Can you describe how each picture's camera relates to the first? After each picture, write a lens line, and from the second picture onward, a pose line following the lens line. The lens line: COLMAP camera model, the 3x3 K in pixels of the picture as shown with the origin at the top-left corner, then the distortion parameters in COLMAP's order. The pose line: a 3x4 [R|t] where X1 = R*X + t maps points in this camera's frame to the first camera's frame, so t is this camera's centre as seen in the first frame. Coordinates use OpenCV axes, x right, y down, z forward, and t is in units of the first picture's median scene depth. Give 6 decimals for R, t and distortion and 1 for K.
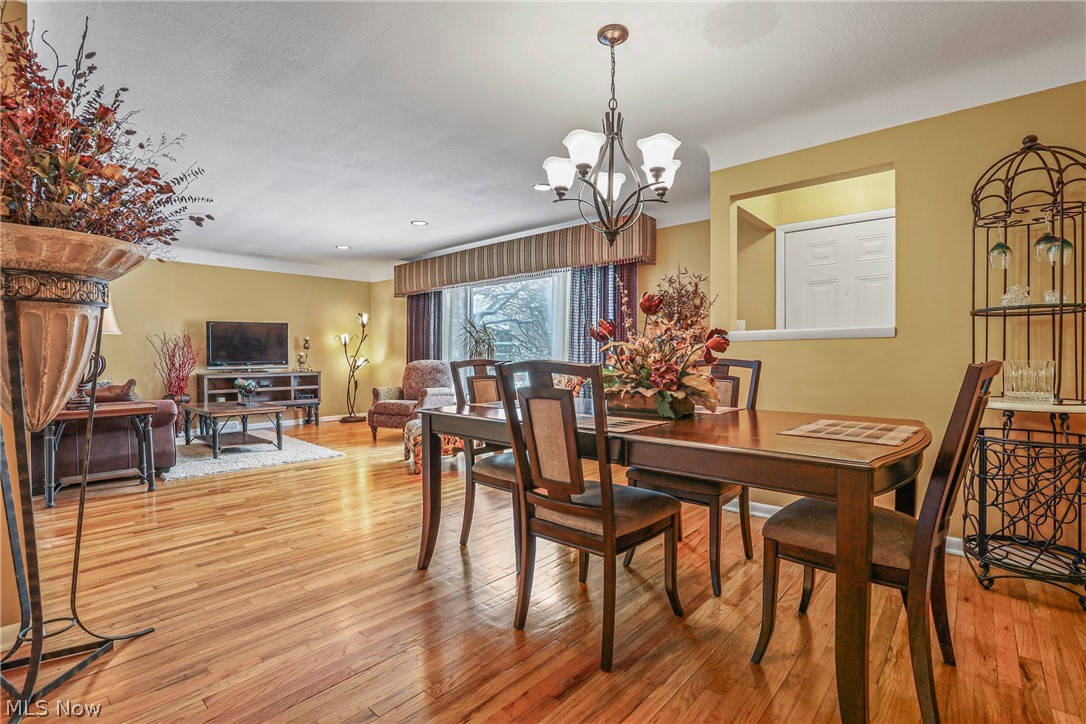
lens RADIAL K [[497.4, 0, 544.1], [0, 497.4, 360.2], [0, 0, 1]] dist [-0.014333, -0.000468]
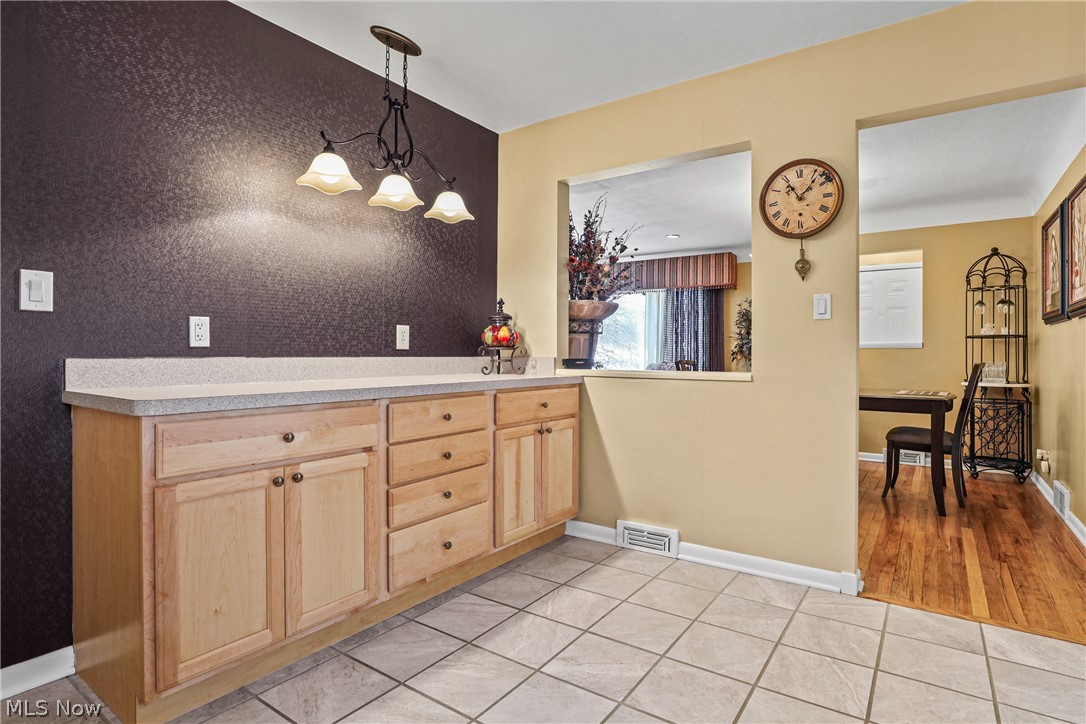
lens RADIAL K [[574.6, 0, 539.9], [0, 574.6, 354.1], [0, 0, 1]] dist [0.005583, 0.001137]
pose [[0.993517, 0.000178, 0.113681, -1.065040], [0.000518, 0.999981, -0.006092, -0.017016], [-0.113680, 0.006111, 0.993499, -1.073454]]
